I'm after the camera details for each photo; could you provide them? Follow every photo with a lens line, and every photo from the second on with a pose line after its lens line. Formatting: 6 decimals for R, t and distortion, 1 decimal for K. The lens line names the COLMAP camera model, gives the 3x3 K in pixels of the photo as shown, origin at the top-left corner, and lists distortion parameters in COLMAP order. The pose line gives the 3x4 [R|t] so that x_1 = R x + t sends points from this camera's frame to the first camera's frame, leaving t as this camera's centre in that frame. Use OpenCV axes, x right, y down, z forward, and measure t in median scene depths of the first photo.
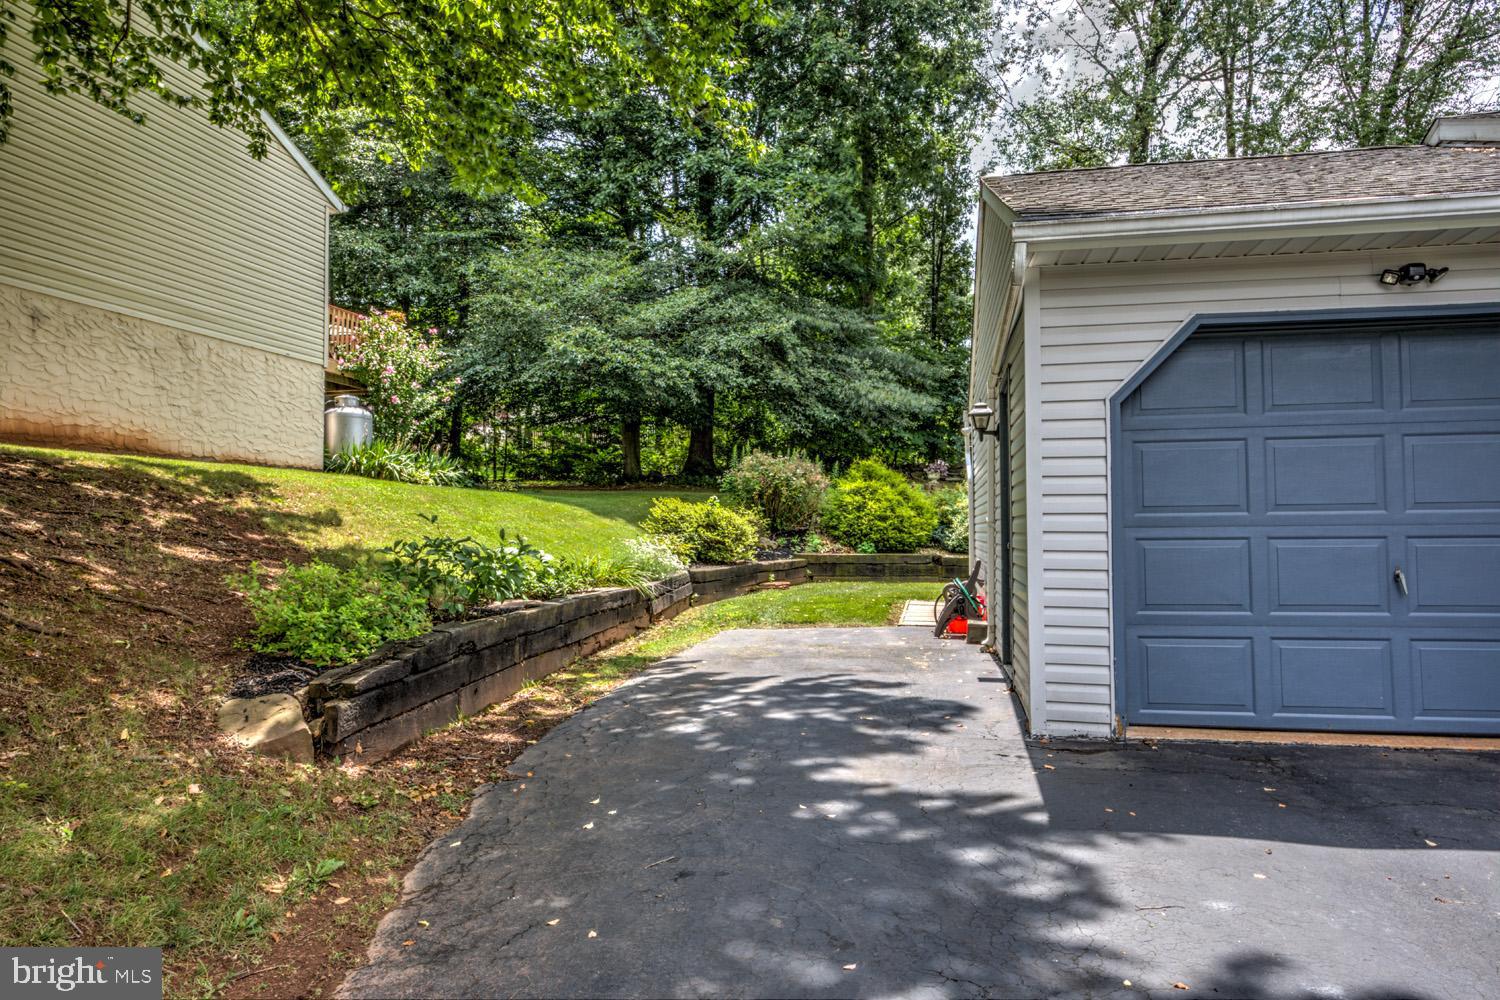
lens RADIAL K [[948.7, 0, 750.0], [0, 948.7, 500.0], [0, 0, 1]] dist [-0.028323, 0.037408]
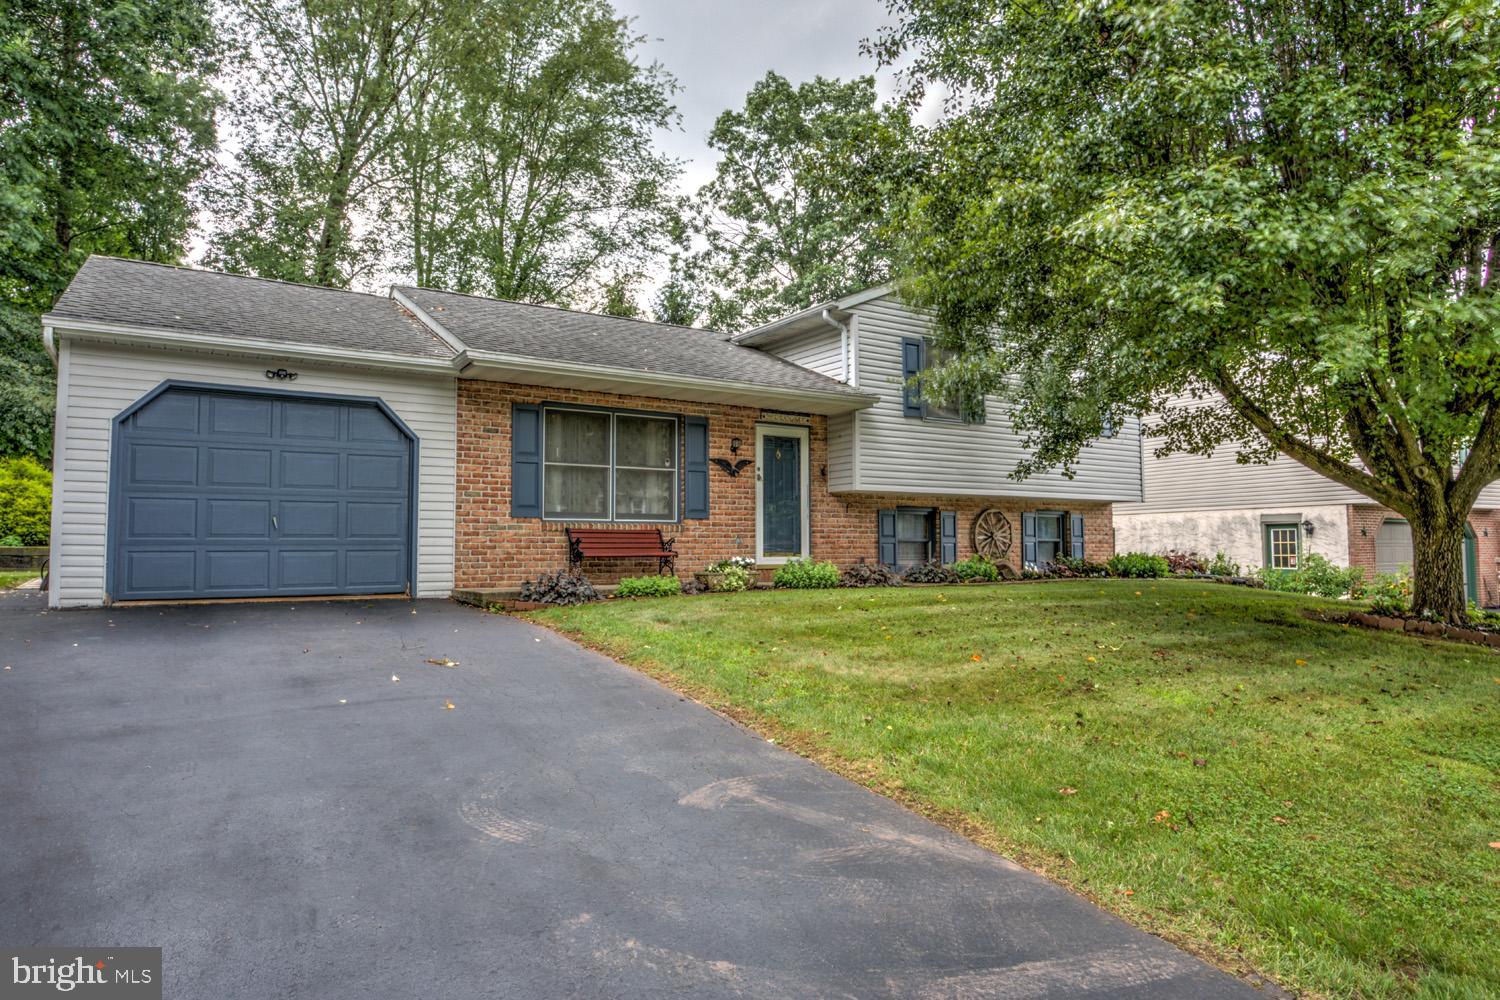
lens RADIAL K [[896.9, 0, 750.0], [0, 896.9, 500.0], [0, 0, 1]] dist [-0.016322, 0.000309]
pose [[0.717275, 0.045259, 0.695319, 0.022608], [-0.023681, 0.998895, -0.040590, 0.025349], [-0.696388, 0.012648, 0.717554, -0.305663]]
